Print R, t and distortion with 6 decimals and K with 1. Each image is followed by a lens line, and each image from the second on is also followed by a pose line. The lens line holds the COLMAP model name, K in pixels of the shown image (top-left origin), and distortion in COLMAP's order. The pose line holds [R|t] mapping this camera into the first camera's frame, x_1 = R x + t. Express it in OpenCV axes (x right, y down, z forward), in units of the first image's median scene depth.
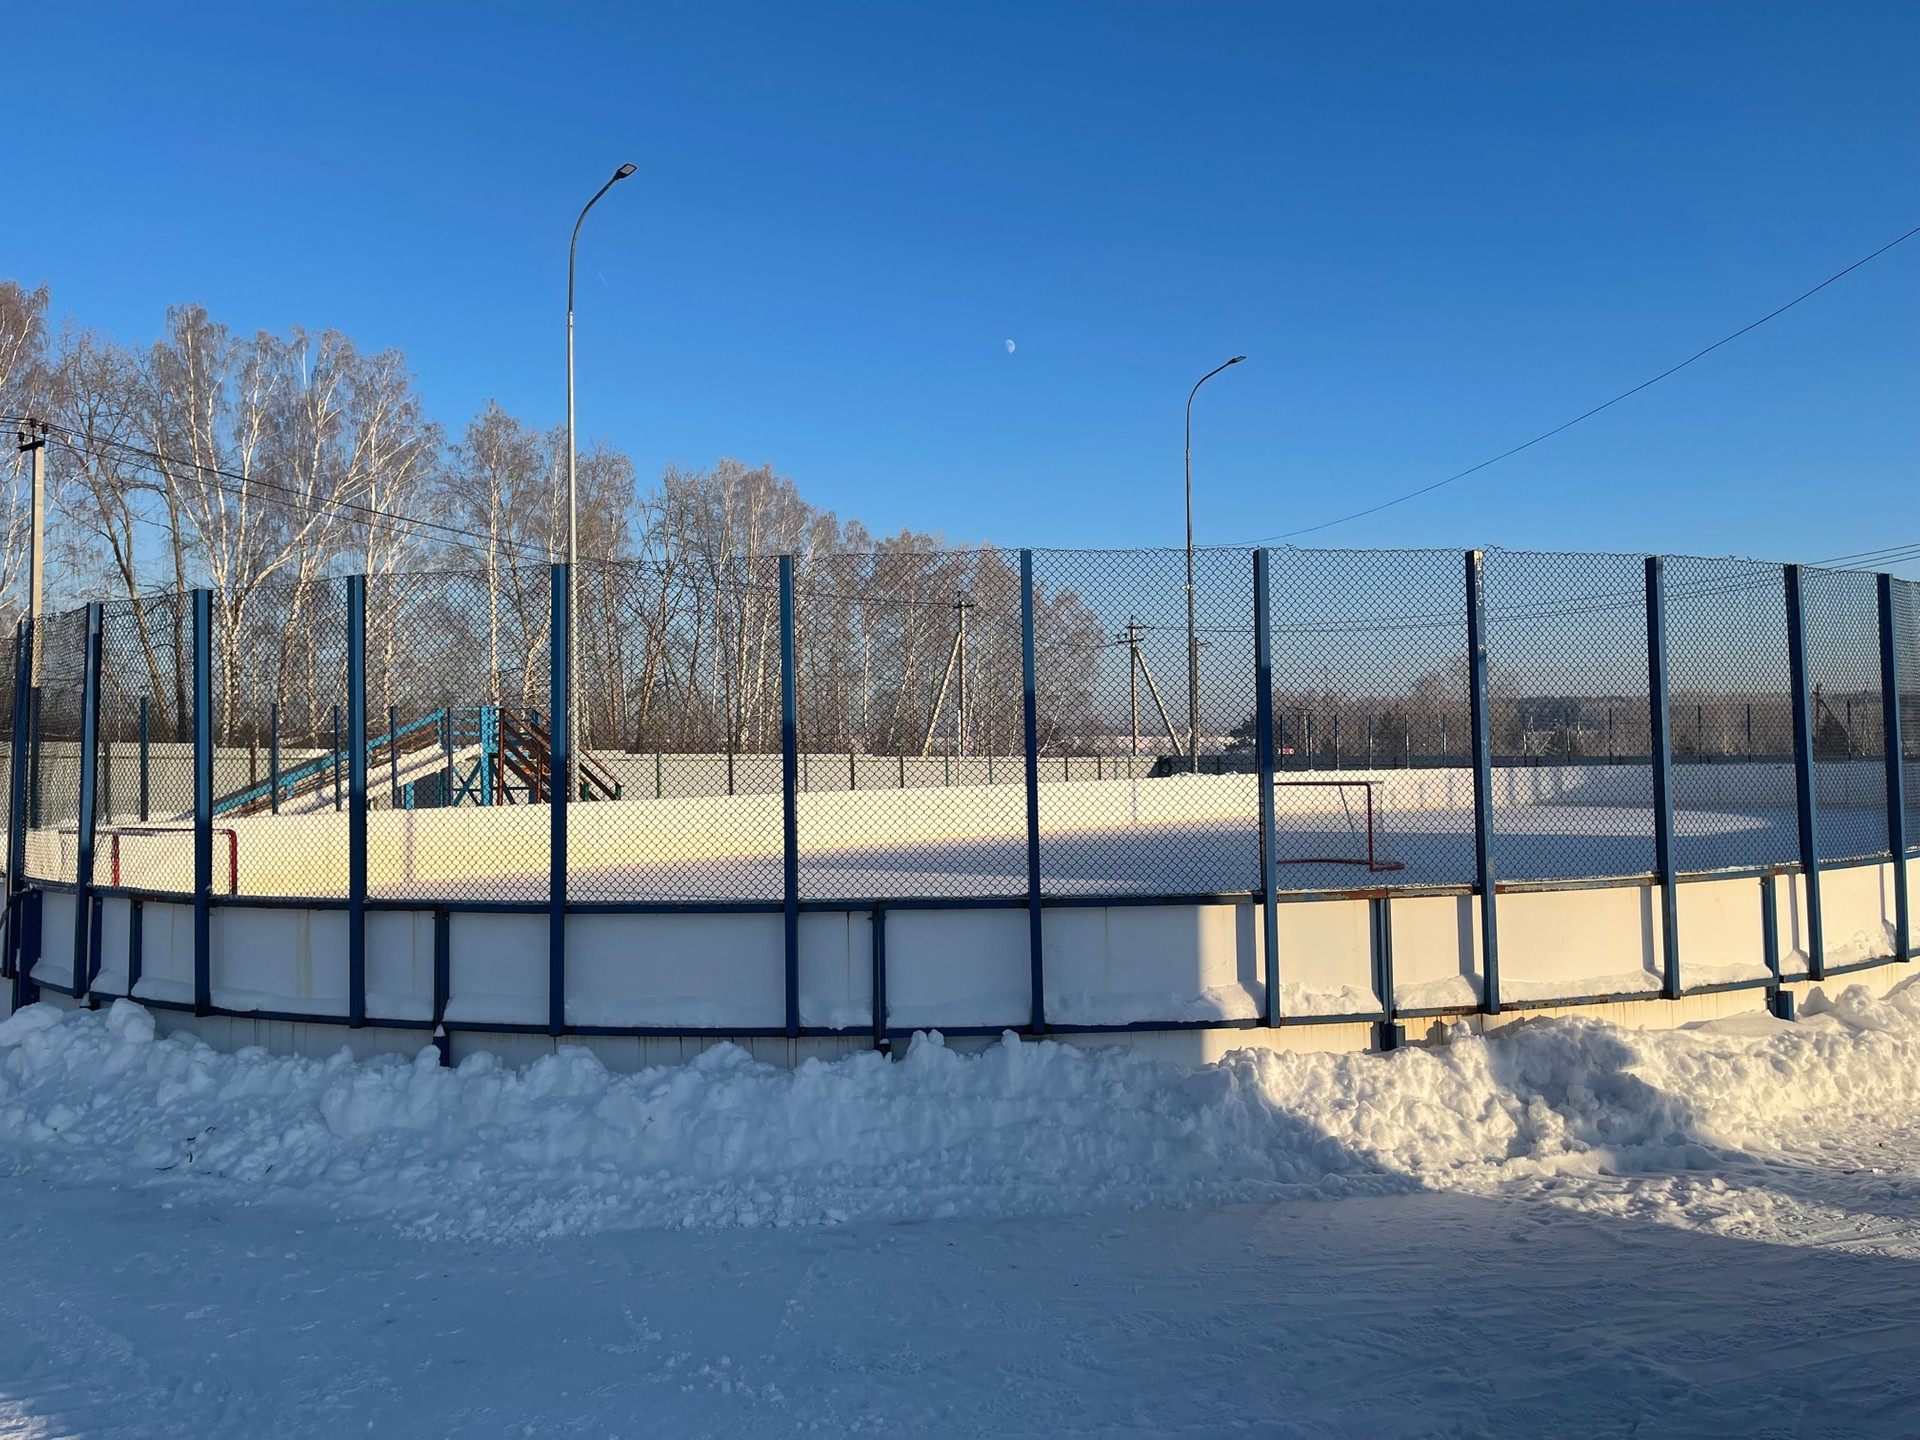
lens RADIAL K [[1439.0, 0, 960.3], [0, 1439.0, 720.4], [0, 0, 1]] dist [0.045833, -0.052329]
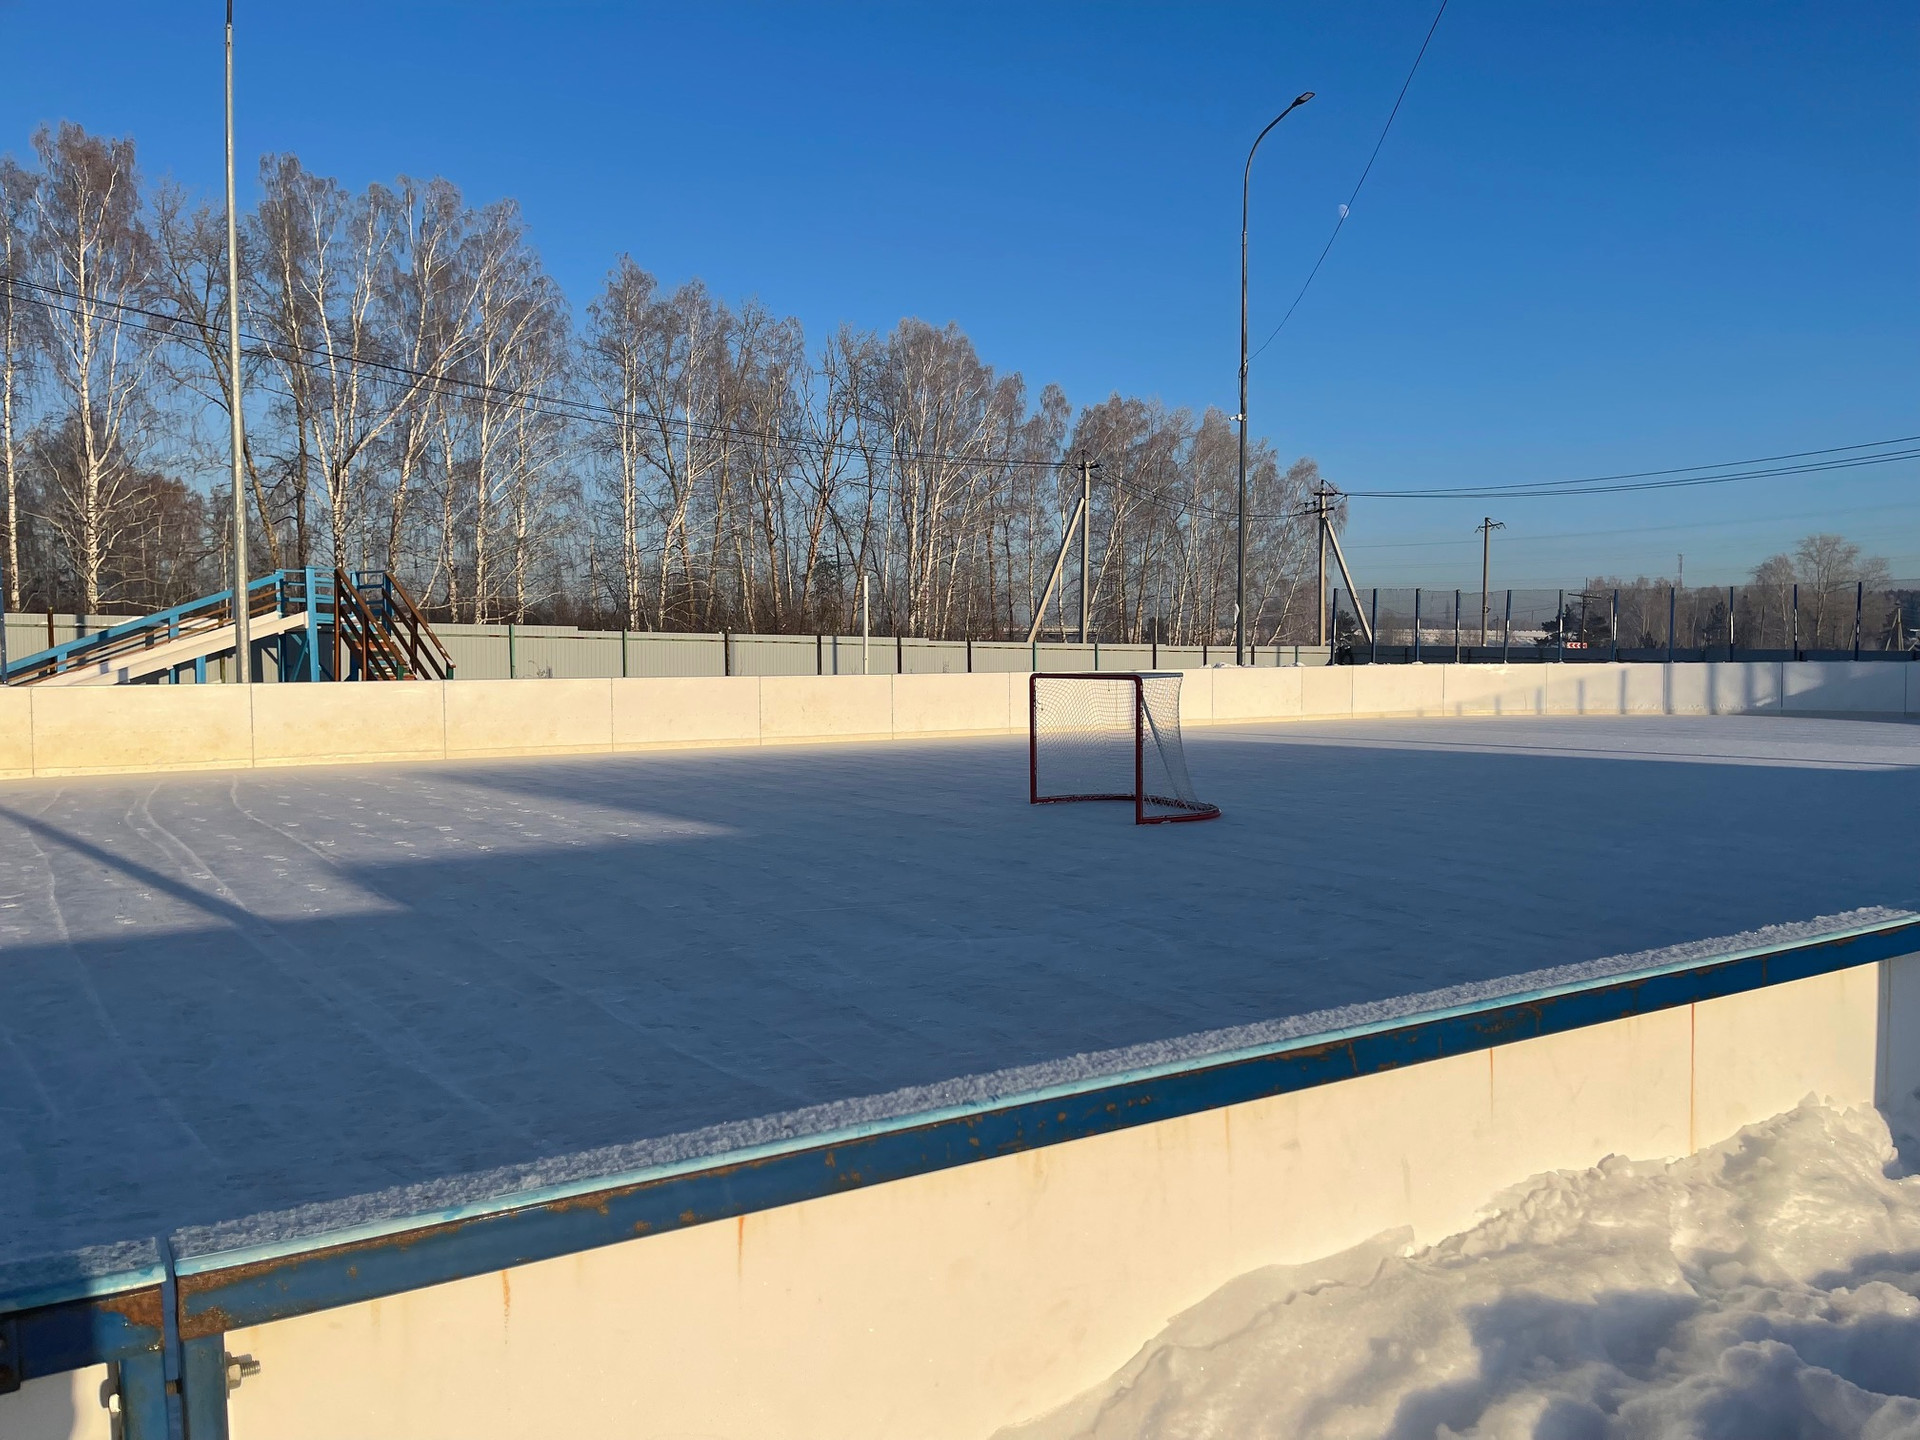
lens RADIAL K [[1439.0, 0, 970.7], [0, 1439.0, 722.2], [0, 0, 1]] dist [0.045833, -0.052329]
pose [[0.978654, 0.024584, -0.204040, 0.865287], [-0.008680, 0.996878, 0.078478, 0.042852], [0.205333, -0.075031, 0.975812, 1.047251]]
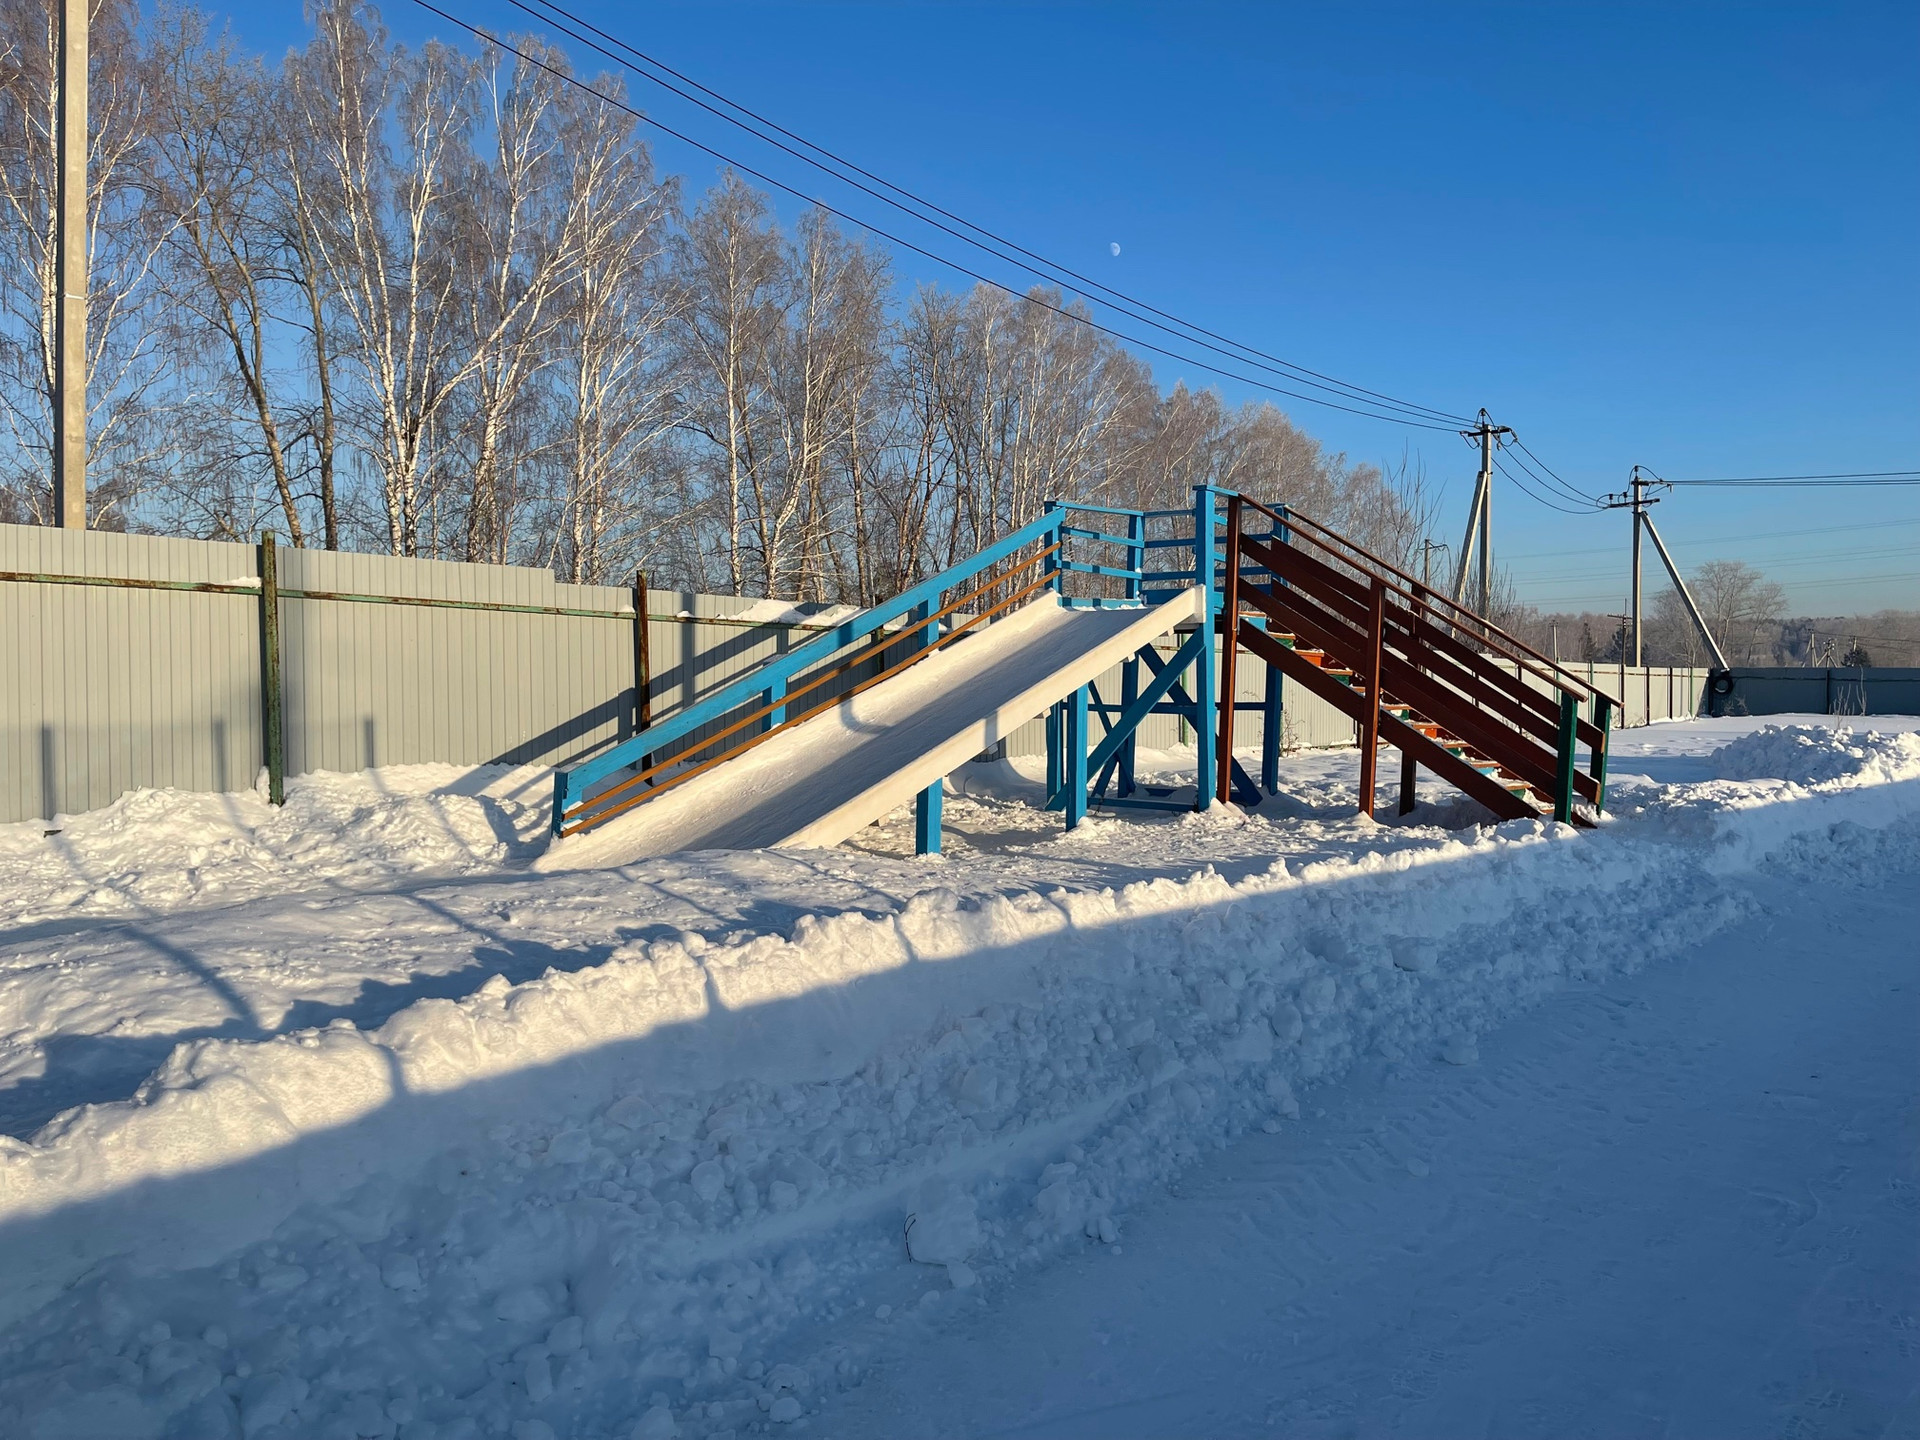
lens RADIAL K [[1439.0, 0, 952.4], [0, 1439.0, 729.1], [0, 0, 1]] dist [0.045833, -0.052329]
pose [[0.997720, 0.014725, -0.065867, -1.497875], [-0.010573, 0.997961, 0.062948, 0.121495], [0.066660, -0.062108, 0.995841, 2.488628]]
